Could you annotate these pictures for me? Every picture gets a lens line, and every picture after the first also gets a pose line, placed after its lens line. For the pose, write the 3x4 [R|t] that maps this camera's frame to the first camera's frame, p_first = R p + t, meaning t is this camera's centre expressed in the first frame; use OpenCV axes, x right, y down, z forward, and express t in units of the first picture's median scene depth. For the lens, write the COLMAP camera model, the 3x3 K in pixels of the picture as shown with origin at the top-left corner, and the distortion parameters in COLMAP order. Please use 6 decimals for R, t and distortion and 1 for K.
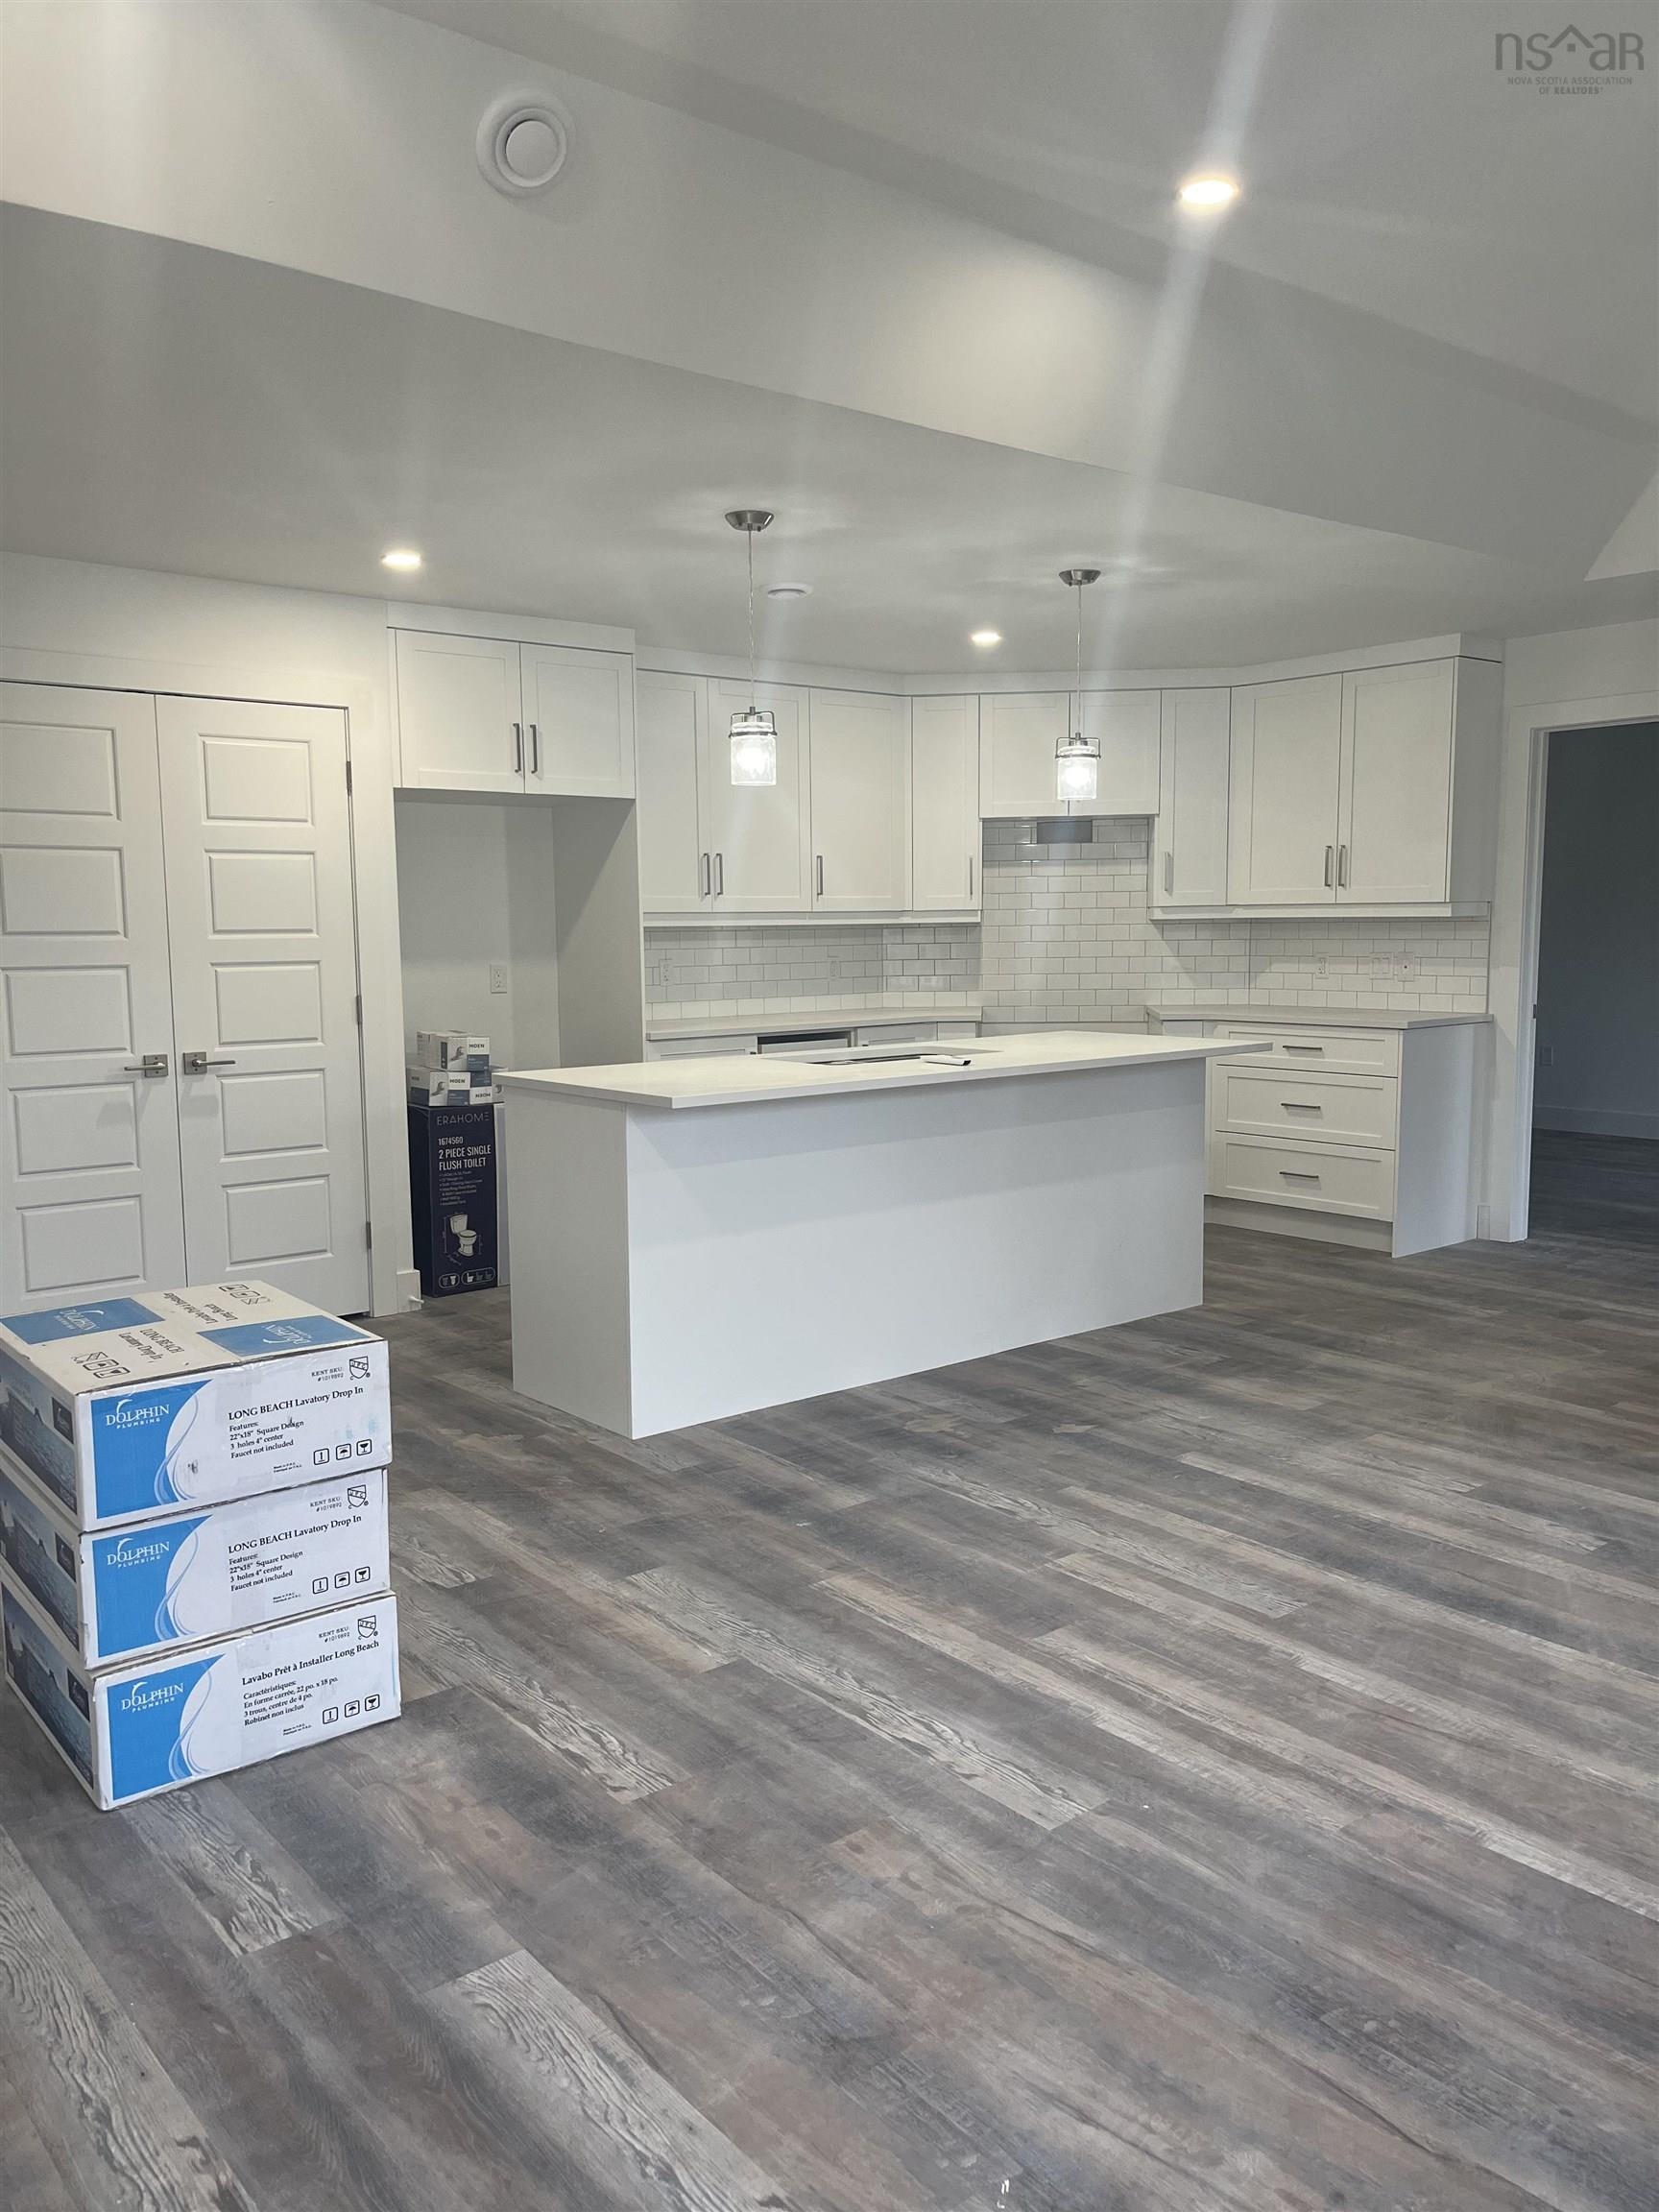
lens RADIAL K [[1696.6, 0, 835.0], [0, 1696.6, 1106.5], [0, 0, 1]] dist [0.049303, -0.064889]
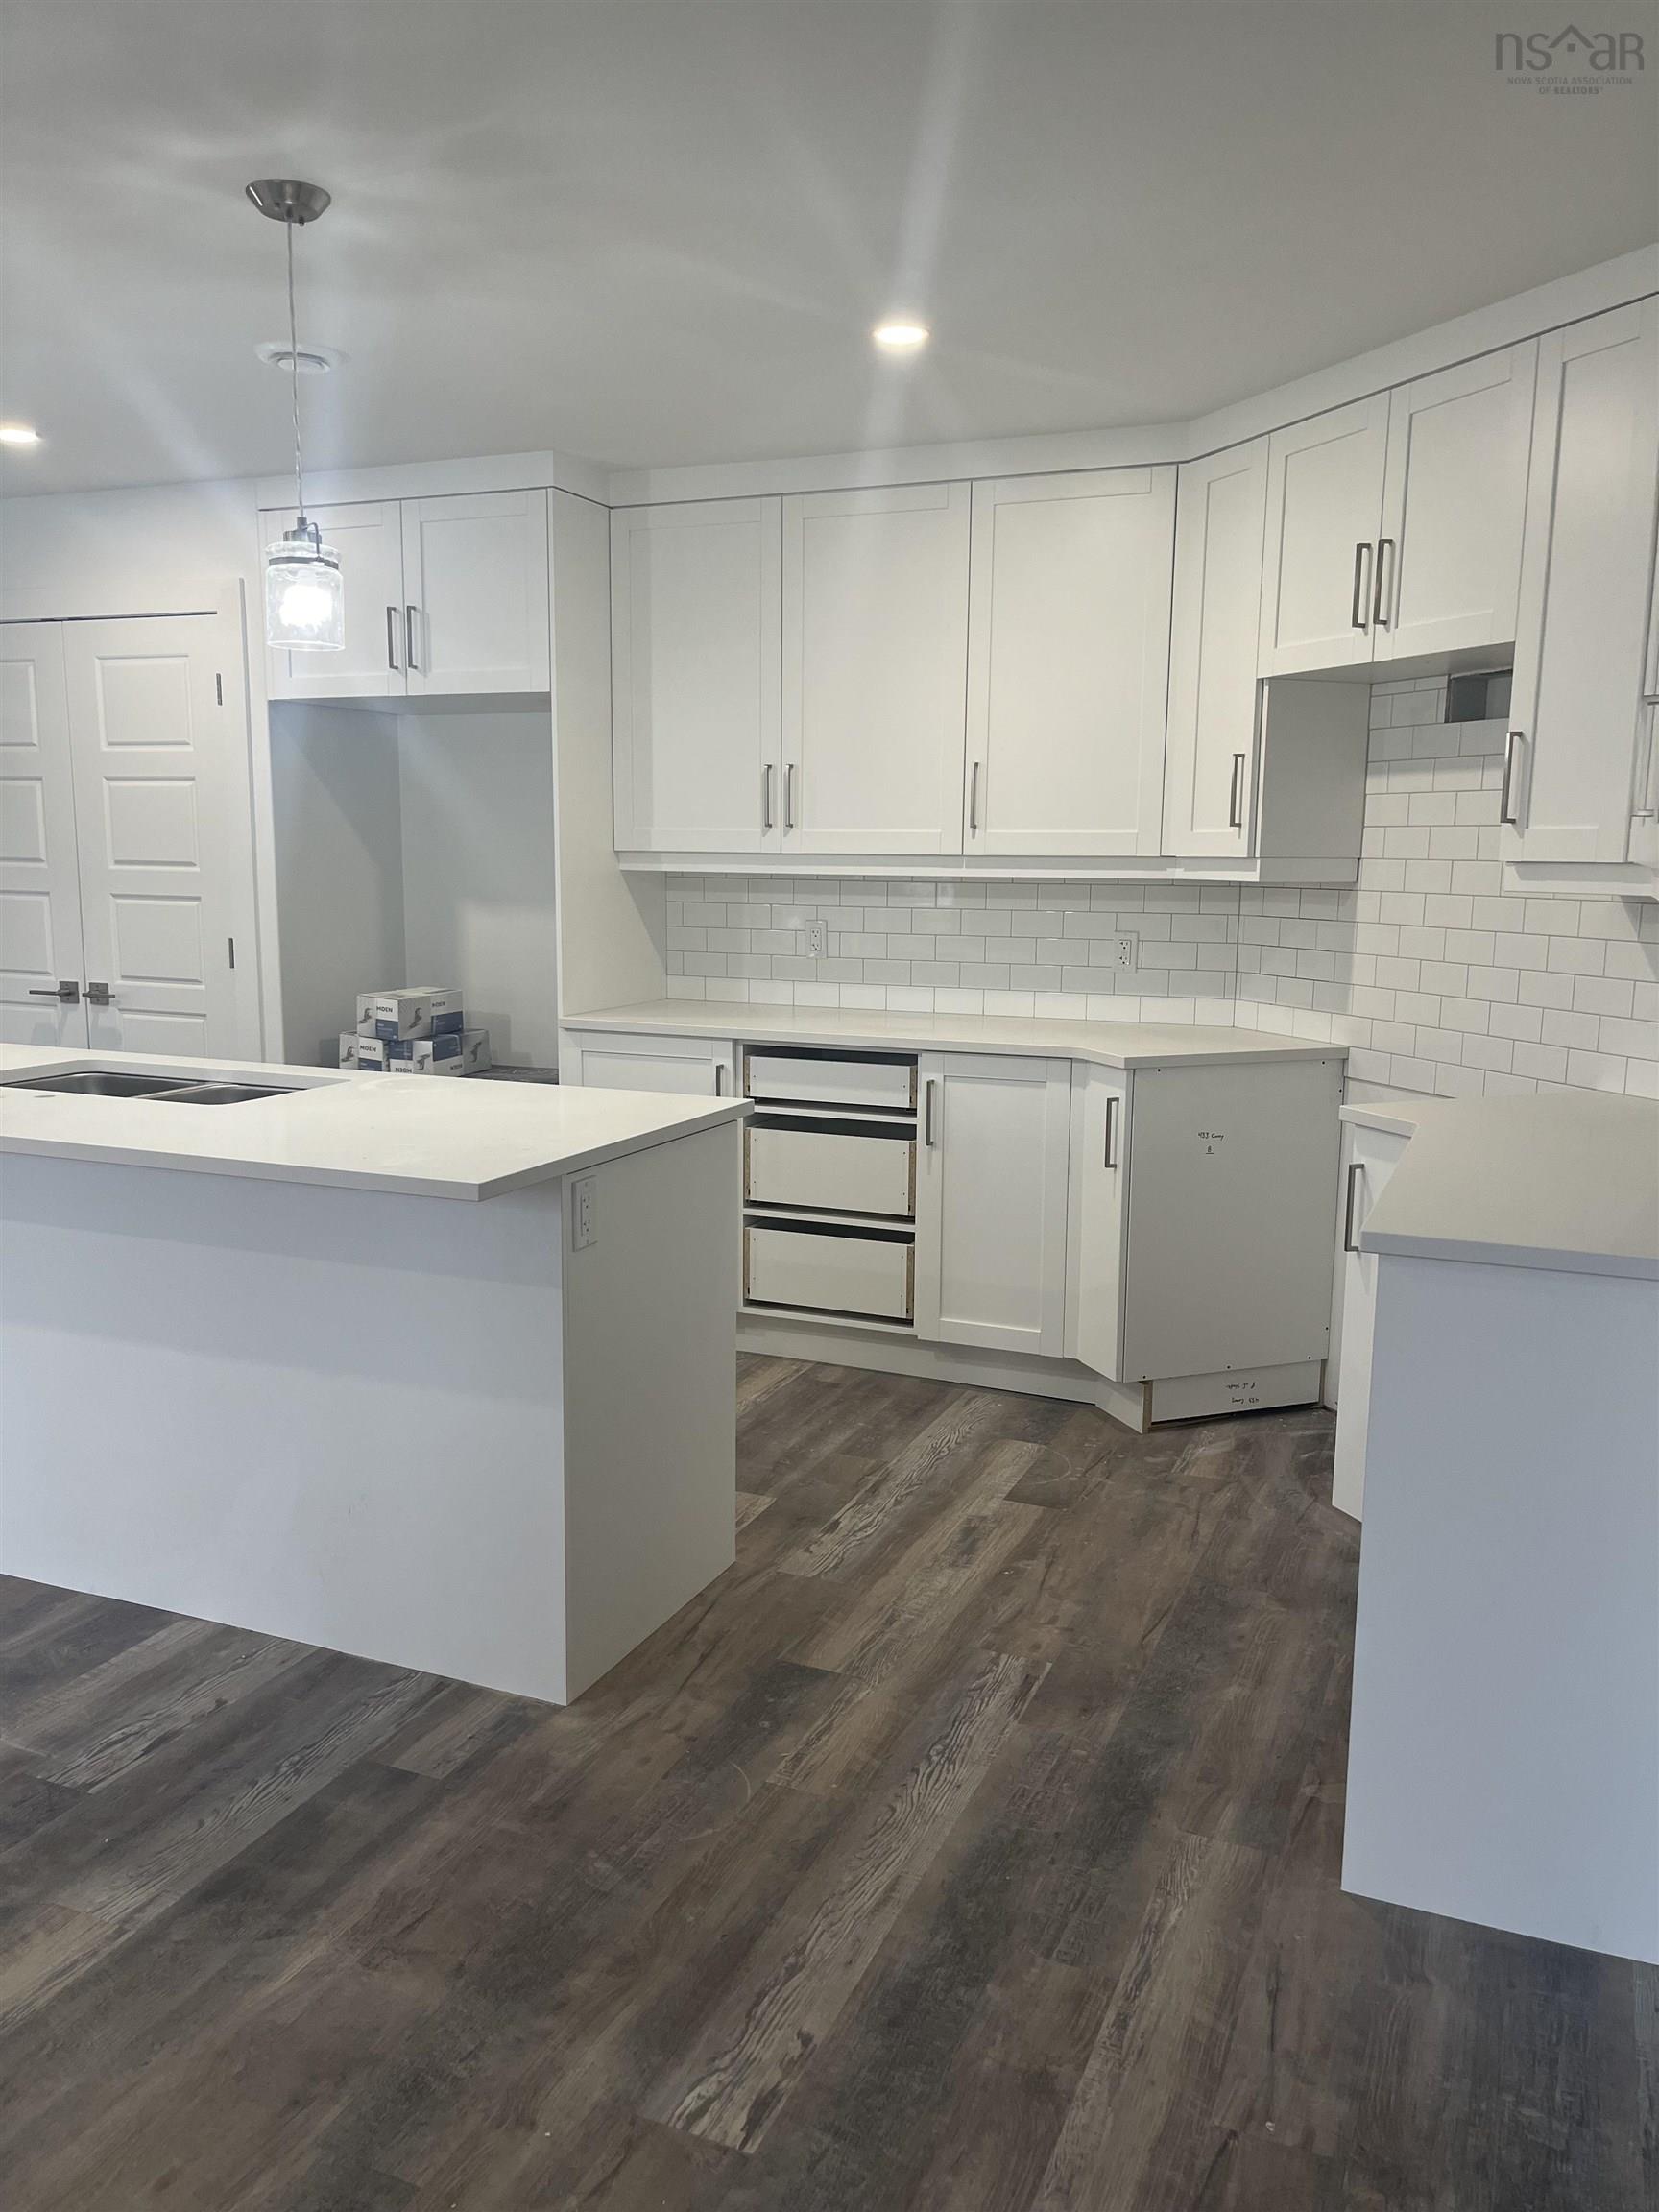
lens RADIAL K [[1696.6, 0, 825.8], [0, 1696.6, 1116.9], [0, 0, 1]] dist [0.049303, -0.064889]
pose [[0.453654, 0.161213, -0.876475, 0.632074], [-0.111635, 0.986035, 0.123584, -0.112280], [0.884158, 0.041781, 0.465315, 0.821454]]
